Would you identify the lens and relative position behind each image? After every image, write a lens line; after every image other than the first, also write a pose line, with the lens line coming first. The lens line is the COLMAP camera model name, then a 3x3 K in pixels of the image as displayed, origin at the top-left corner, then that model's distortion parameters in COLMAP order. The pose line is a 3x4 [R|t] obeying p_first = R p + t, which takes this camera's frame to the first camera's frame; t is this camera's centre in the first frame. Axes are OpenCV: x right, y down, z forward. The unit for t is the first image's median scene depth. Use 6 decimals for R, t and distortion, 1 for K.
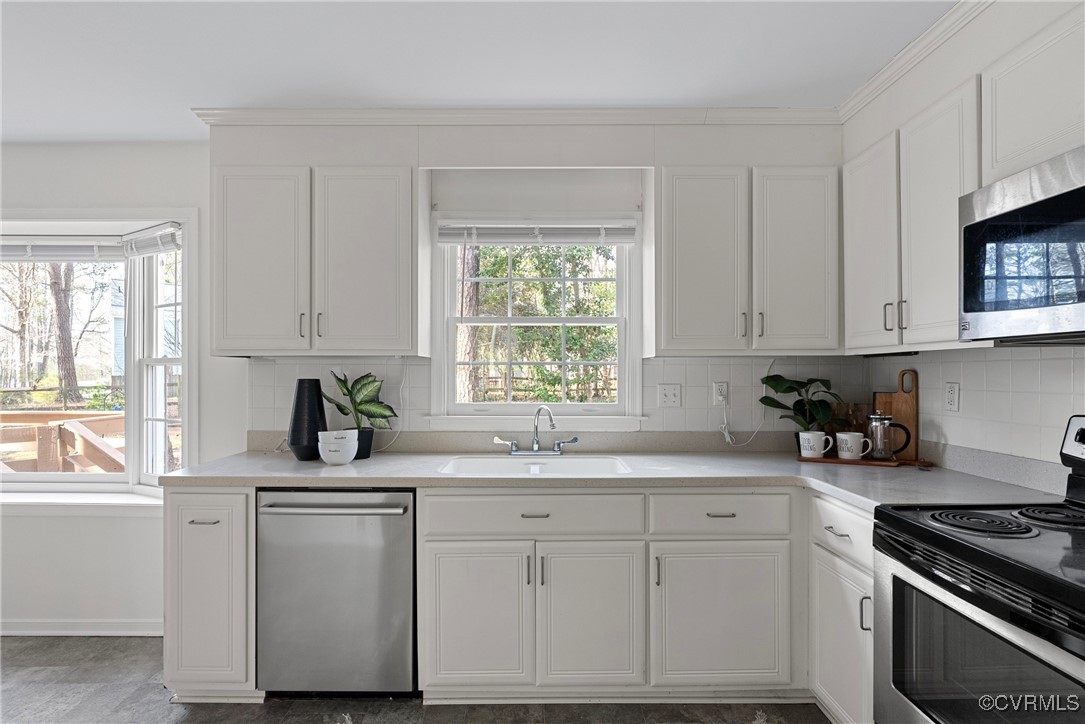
lens RADIAL K [[532.2, 0, 543.6], [0, 532.2, 372.7], [0, 0, 1]] dist [-0.012354, 0.006369]
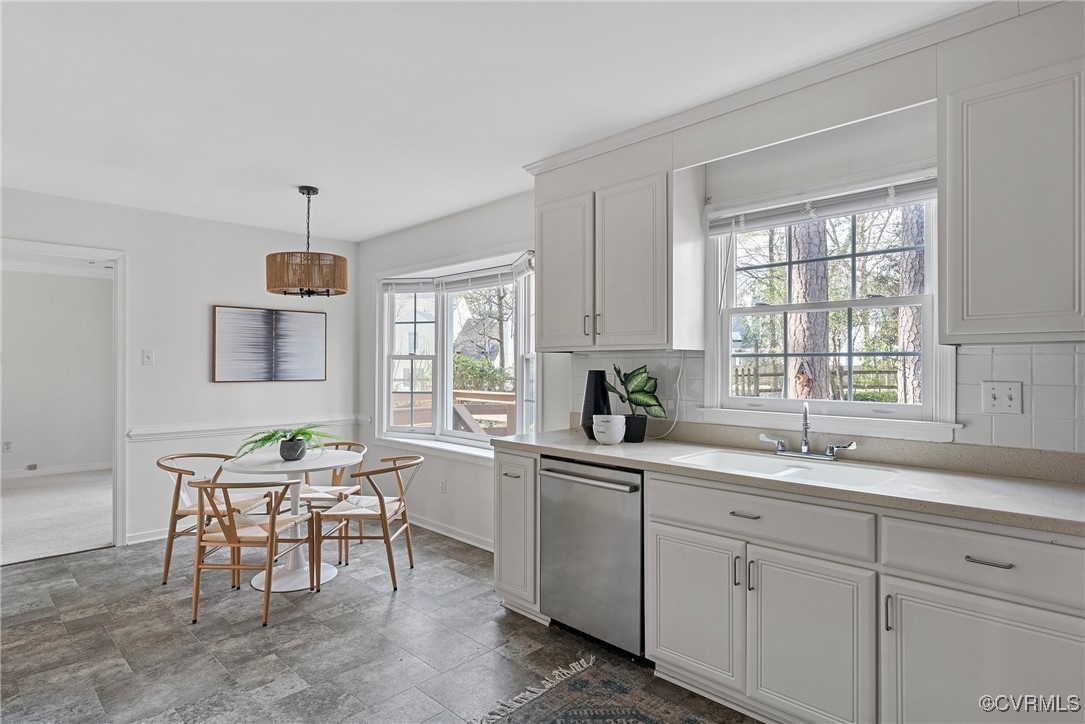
lens RADIAL K [[586.0, 0, 544.0], [0, 586.0, 355.3], [0, 0, 1]] dist [-0.004703, 0.005219]
pose [[0.705544, -0.009615, -0.708601, 0.399866], [-0.000119, 0.999906, -0.013686, -0.003915], [0.708666, 0.009740, 0.705477, -0.000979]]
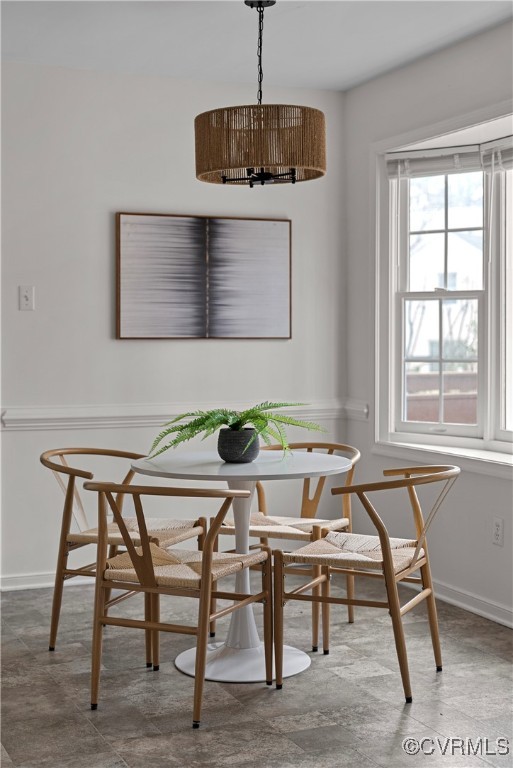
lens RADIAL K [[1160.0, 0, 256.8], [0, 1160.0, 380.2], [0, 0, 1]] dist [0.039017, 0.000000]
pose [[0.382436, 0.001937, -0.923980, 0.460260], [-0.000473, 0.999998, 0.001901, 0.066173], [0.923982, -0.000290, 0.382437, -0.022074]]
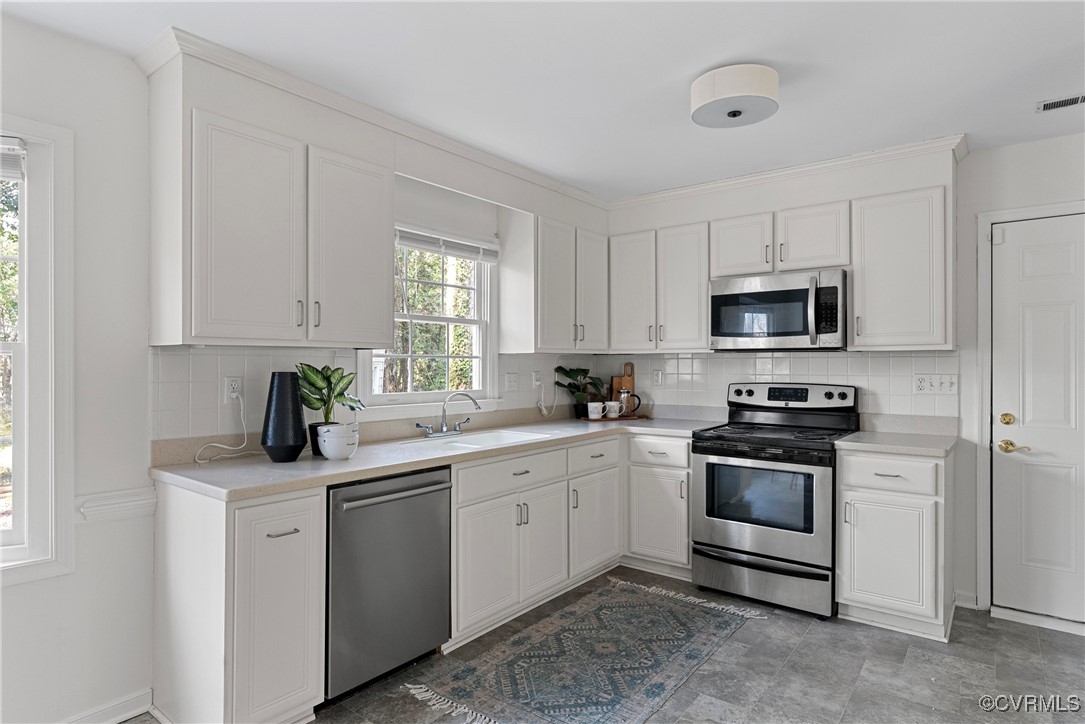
lens RADIAL K [[609.5, 0, 540.6], [0, 609.5, 363.3], [0, 0, 1]] dist [0.003735, 0.002066]
pose [[0.639578, -0.002320, 0.768723, -0.930846], [0.006874, 0.999973, -0.002700, 0.007077], [-0.768696, 0.007011, 0.639576, 0.028104]]
